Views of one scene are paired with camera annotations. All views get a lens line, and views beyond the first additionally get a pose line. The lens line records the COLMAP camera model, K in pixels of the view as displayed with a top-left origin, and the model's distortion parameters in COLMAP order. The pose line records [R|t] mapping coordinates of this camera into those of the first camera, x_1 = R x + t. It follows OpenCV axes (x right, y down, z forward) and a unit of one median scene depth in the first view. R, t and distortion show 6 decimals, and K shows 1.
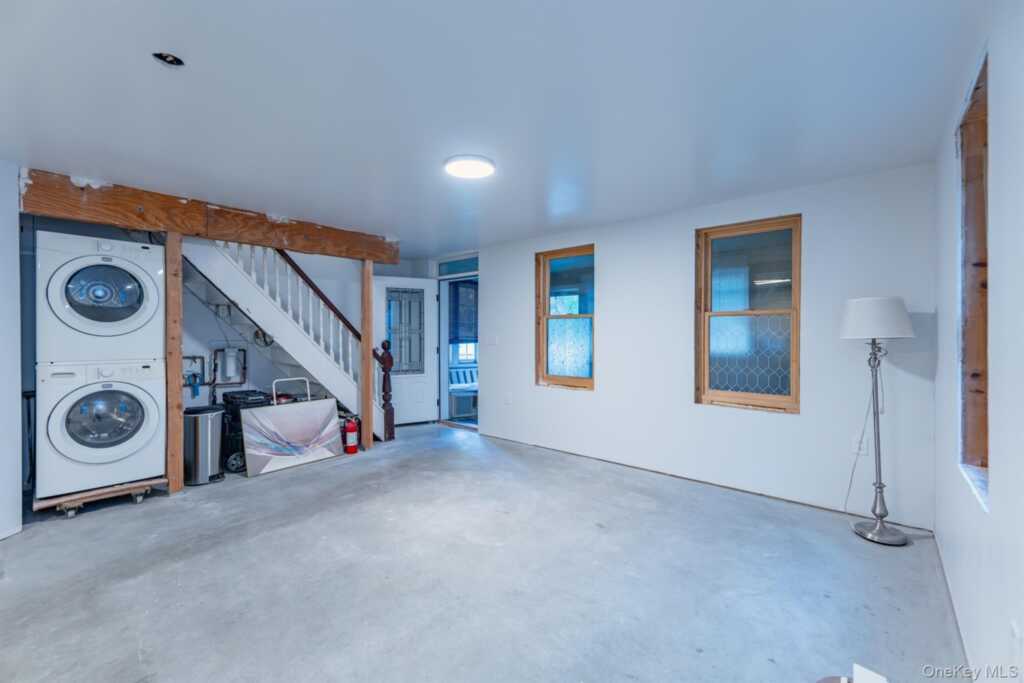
lens RADIAL K [[428.2, 0, 509.0], [0, 428.2, 342.9], [0, 0, 1]] dist [0.000875, 0.000197]
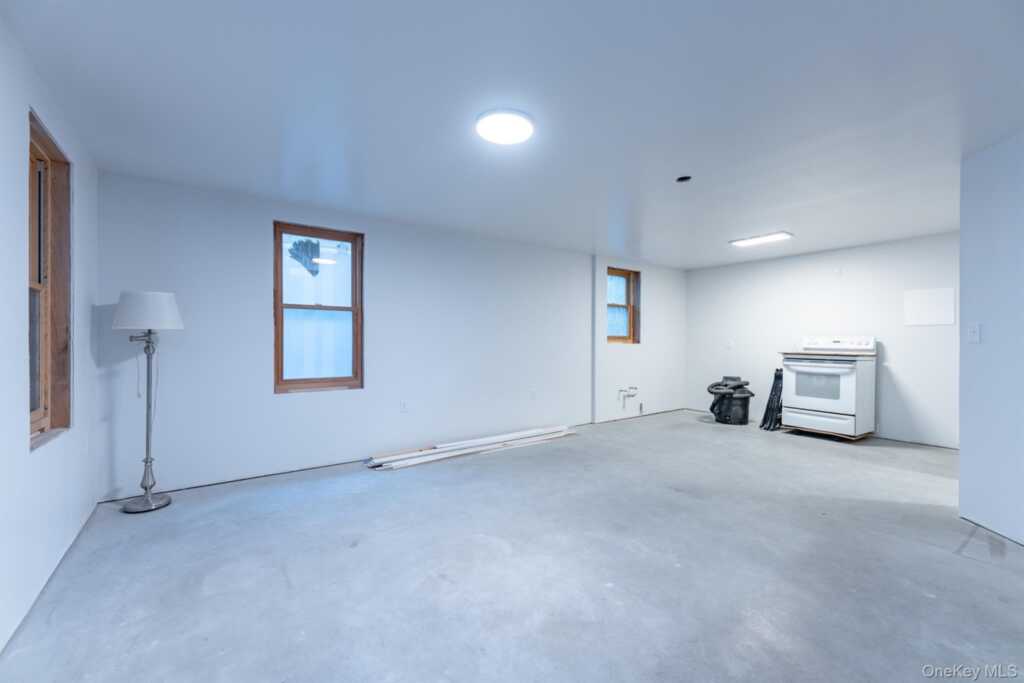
lens RADIAL K [[428.2, 0, 511.1], [0, 428.2, 339.9], [0, 0, 1]] dist [0.000875, 0.000197]
pose [[-0.972788, -0.000948, 0.231695, -0.270816], [0.000117, 0.999989, 0.004585, 0.013926], [-0.231697, 0.004487, -0.972778, 1.643027]]
